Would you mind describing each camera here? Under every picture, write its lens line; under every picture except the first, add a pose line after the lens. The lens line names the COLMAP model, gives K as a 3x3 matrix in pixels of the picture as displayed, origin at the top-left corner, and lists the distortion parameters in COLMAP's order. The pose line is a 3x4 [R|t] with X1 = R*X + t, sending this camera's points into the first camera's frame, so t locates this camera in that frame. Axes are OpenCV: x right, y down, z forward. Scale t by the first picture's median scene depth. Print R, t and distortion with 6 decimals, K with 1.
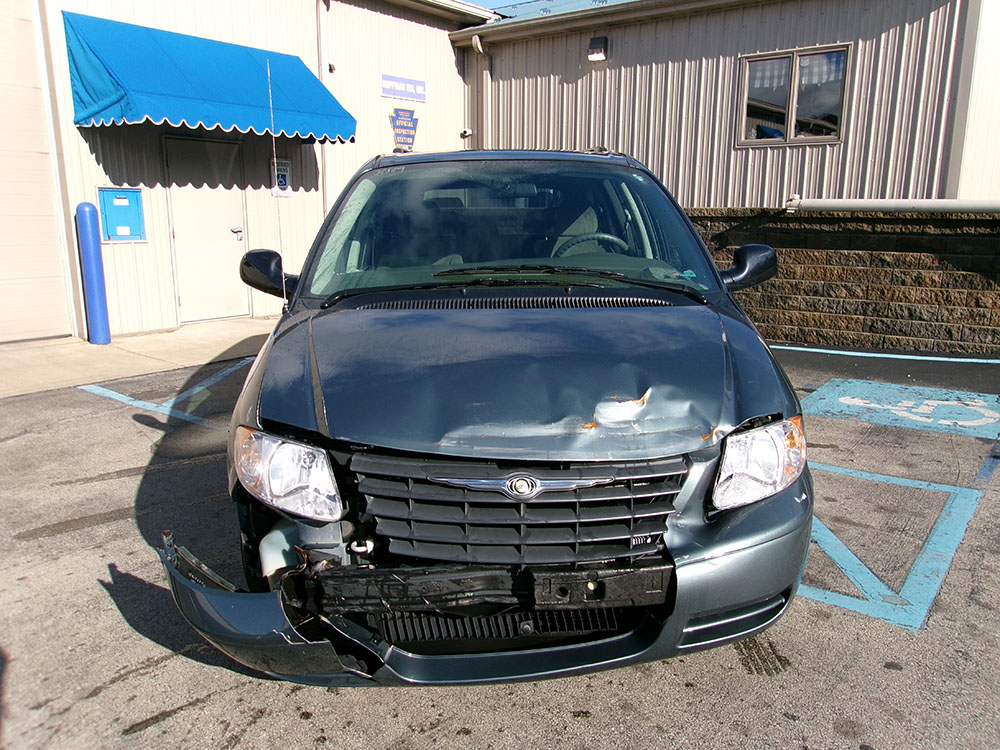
lens RADIAL K [[770.0, 0, 500.0], [0, 770.0, 375.0], [0, 0, 1]] dist [0.049863, 0.001397]
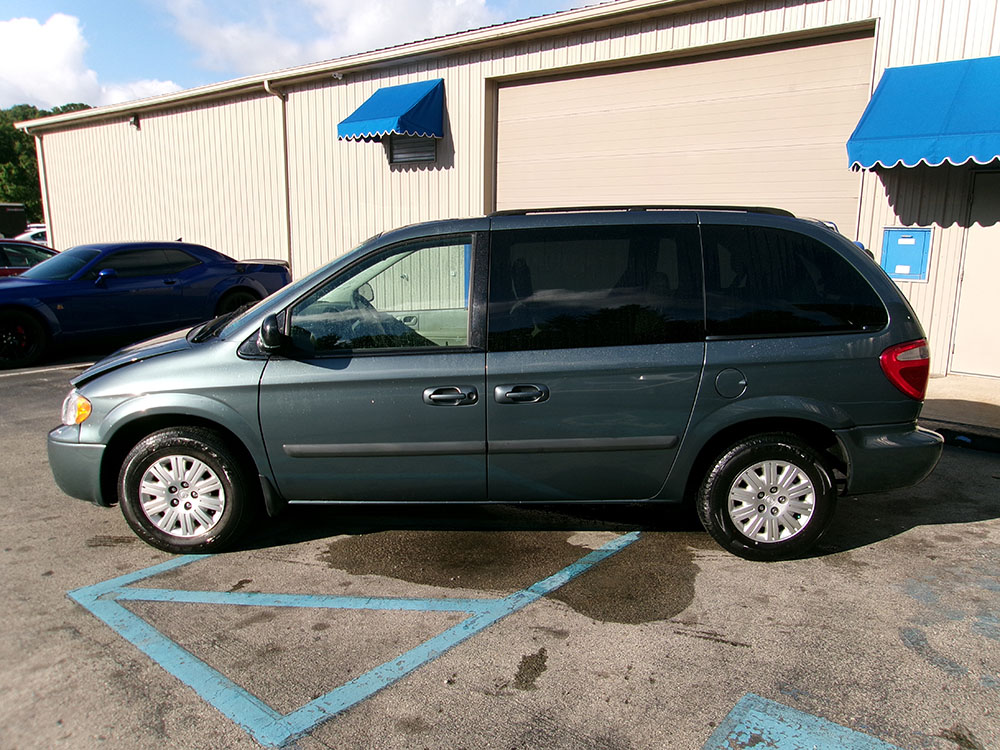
lens RADIAL K [[777.1, 0, 500.0], [0, 777.1, 375.0], [0, 0, 1]] dist [-0.000853, -0.000964]
pose [[-0.051213, 0.200878, -0.978277, 0.630102], [-0.234881, 0.949662, 0.207299, -0.162919], [0.970674, 0.240395, -0.001453, 0.611273]]
